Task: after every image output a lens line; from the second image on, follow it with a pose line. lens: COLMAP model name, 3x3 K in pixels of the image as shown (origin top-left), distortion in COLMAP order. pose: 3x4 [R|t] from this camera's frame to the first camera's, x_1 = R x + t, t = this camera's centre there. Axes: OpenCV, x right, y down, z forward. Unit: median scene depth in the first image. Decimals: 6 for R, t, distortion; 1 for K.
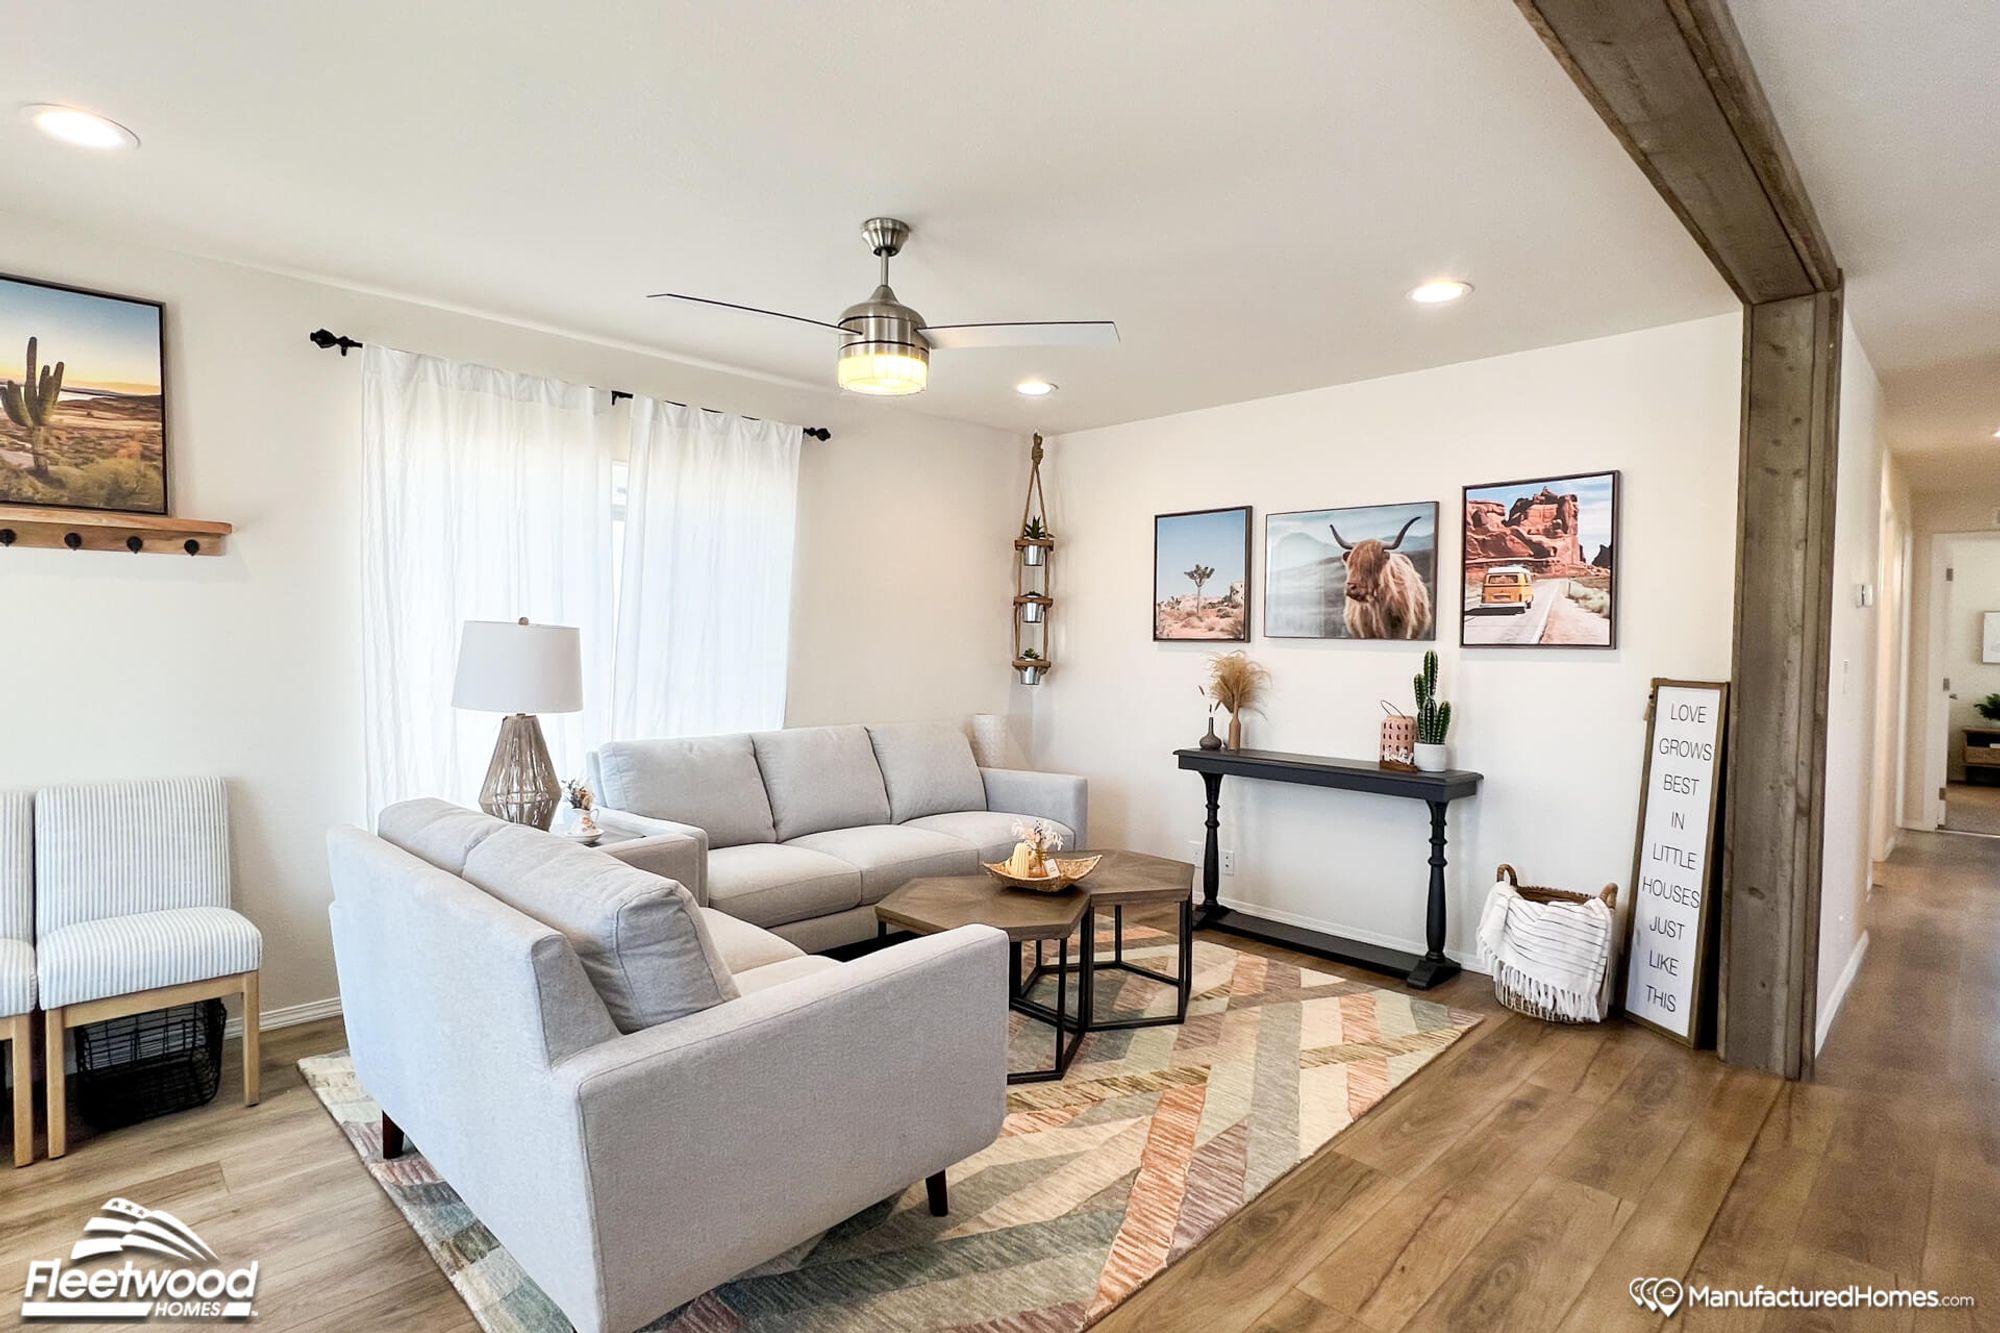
lens RADIAL K [[986.4, 0, 1000.8], [0, 986.4, 657.9], [0, 0, 1]] dist [-0.002963, 0.000340]
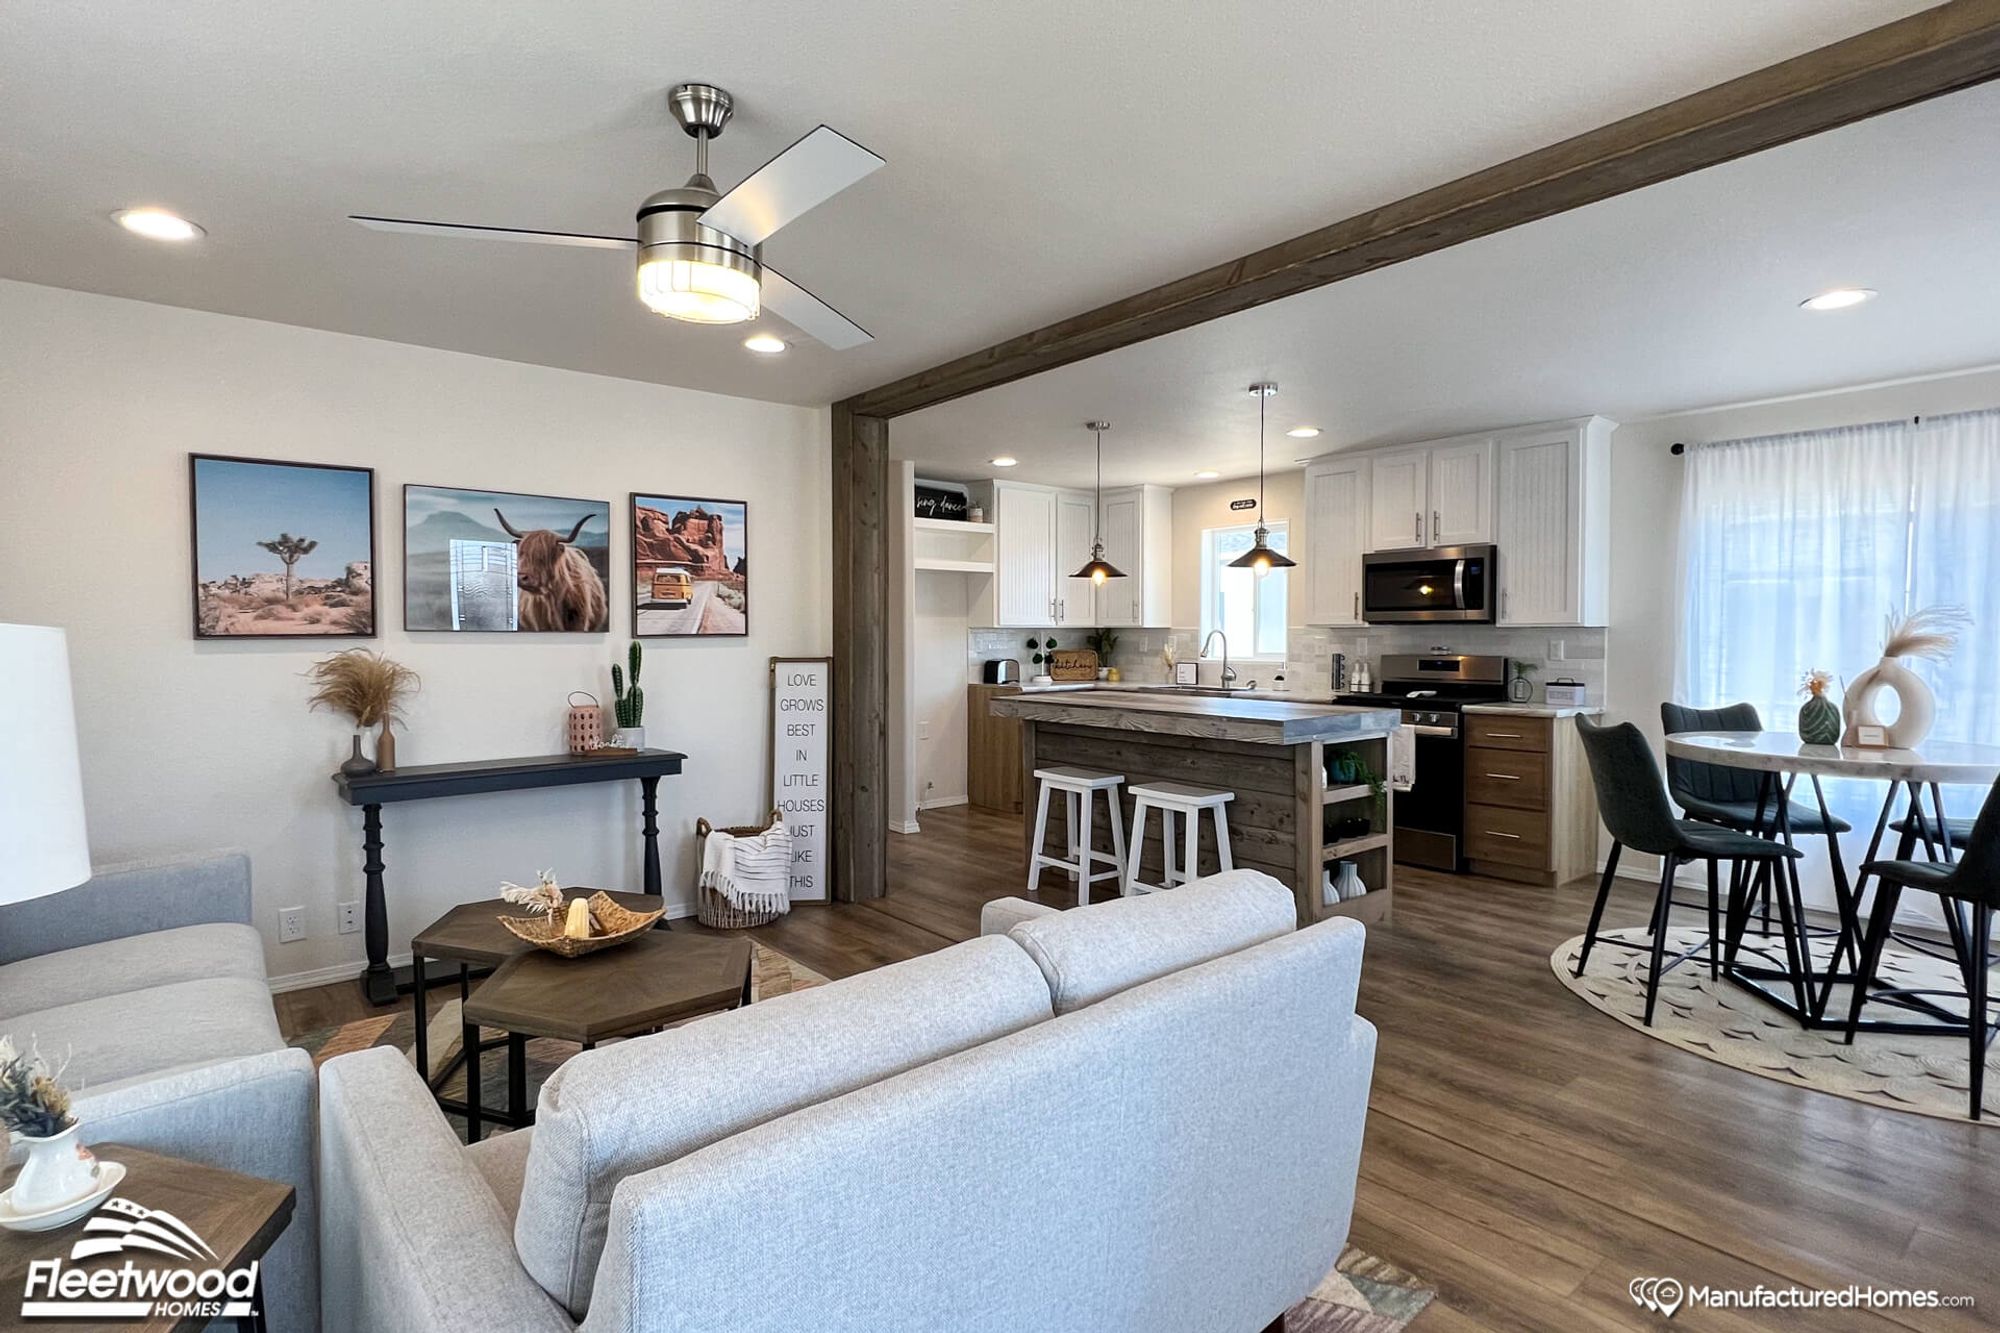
lens RADIAL K [[986.4, 0, 1000.8], [0, 986.4, 657.9], [0, 0, 1]] dist [-0.002963, 0.000340]
pose [[0.088302, -0.040264, 0.995280, -0.627209], [0.024644, 0.998965, 0.038227, -0.021432], [-0.995789, 0.021152, 0.089203, 0.511915]]
